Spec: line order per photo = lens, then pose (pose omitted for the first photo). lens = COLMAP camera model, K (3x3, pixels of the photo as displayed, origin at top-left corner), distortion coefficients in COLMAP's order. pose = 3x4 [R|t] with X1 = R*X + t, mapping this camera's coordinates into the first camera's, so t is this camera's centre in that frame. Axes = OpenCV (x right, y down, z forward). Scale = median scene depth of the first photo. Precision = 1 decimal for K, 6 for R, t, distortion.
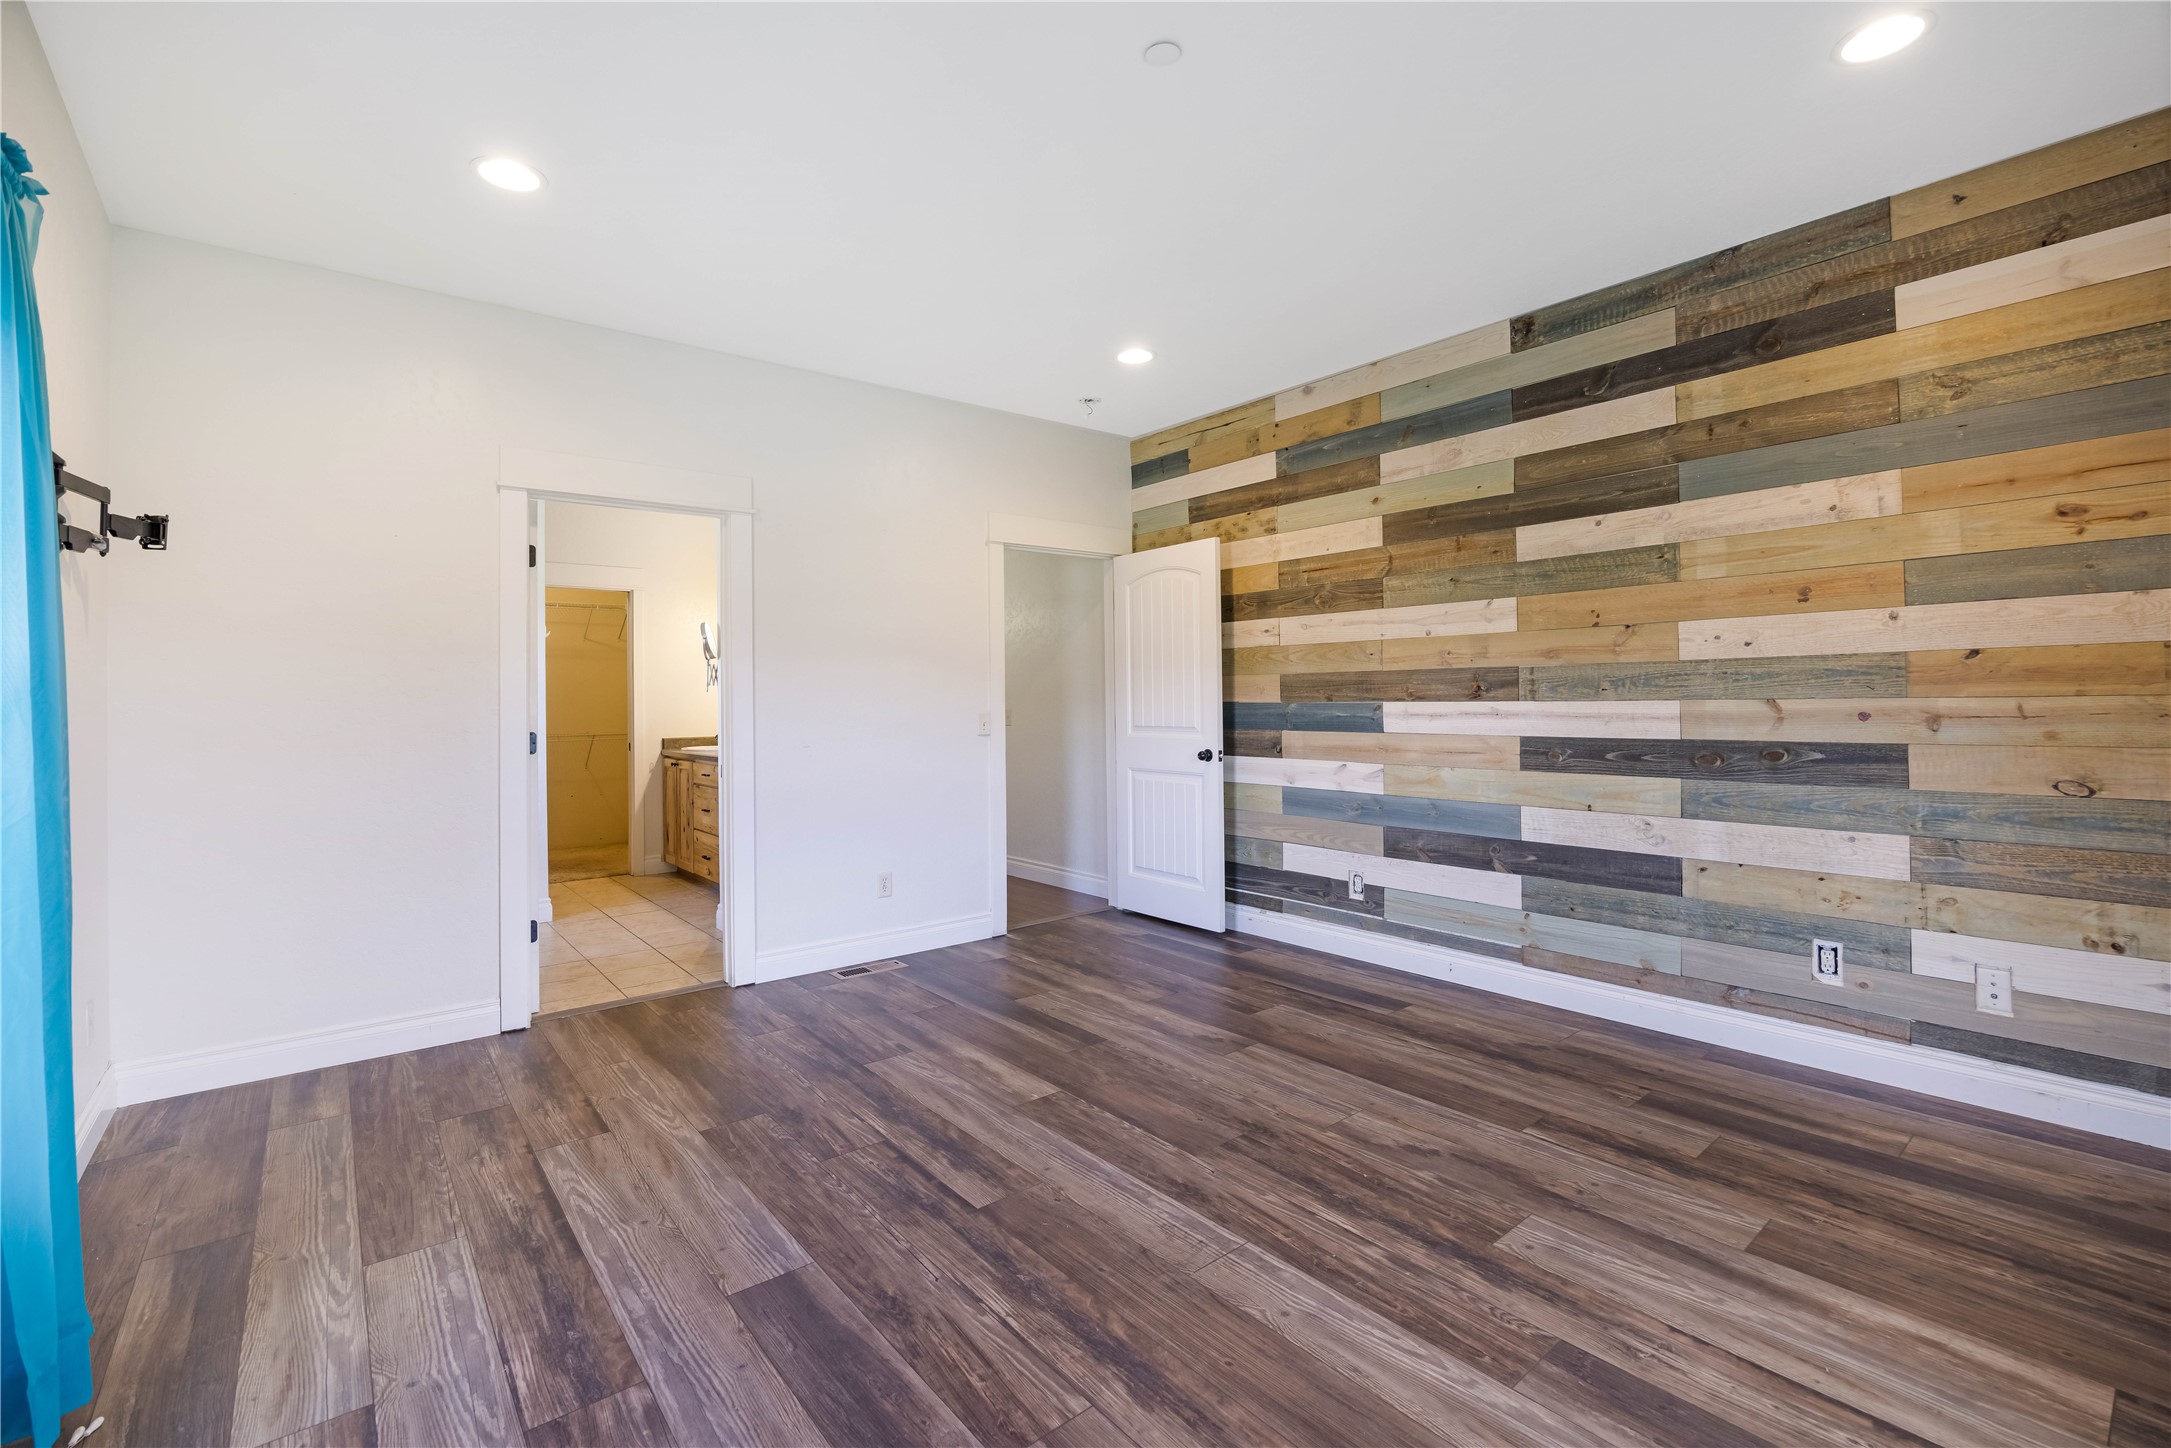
lens RADIAL K [[968.4, 0, 1079.9], [0, 968.4, 722.5], [0, 0, 1]] dist [-0.015464, 0.001414]
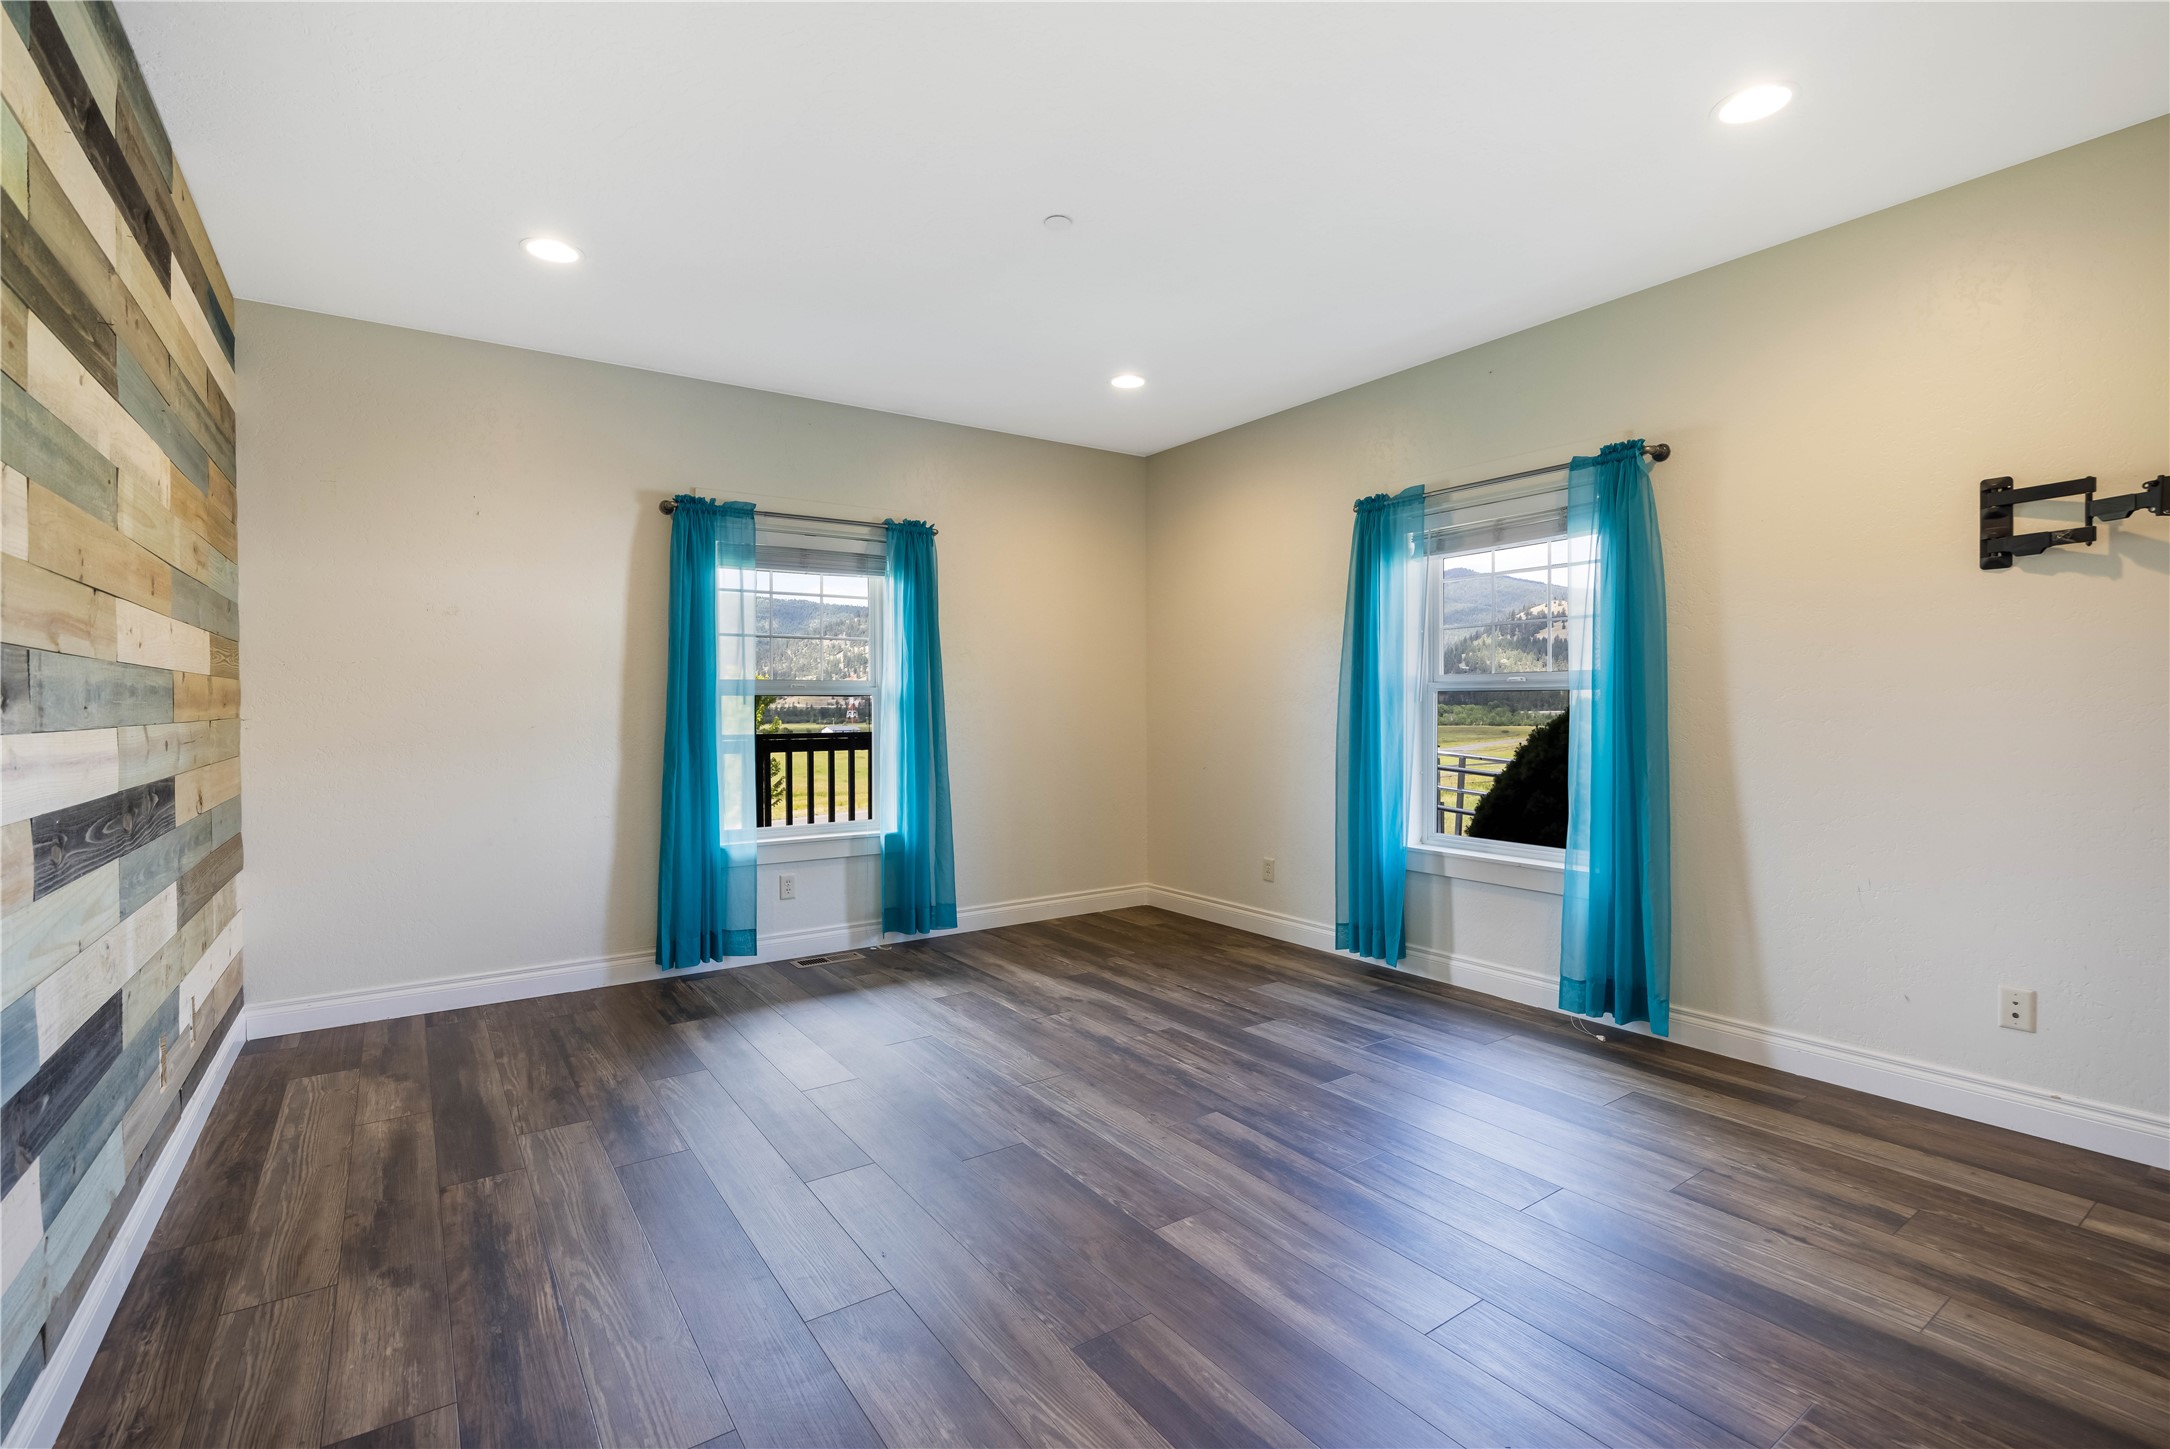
lens RADIAL K [[968.0, 0, 1090.8], [0, 968.0, 713.5], [0, 0, 1]] dist [-0.015464, 0.001414]
pose [[-0.997829, 0.017416, 0.063516, -0.027968], [0.019468, 0.999304, 0.031831, -0.048429], [-0.062918, 0.032998, -0.997473, 1.977160]]
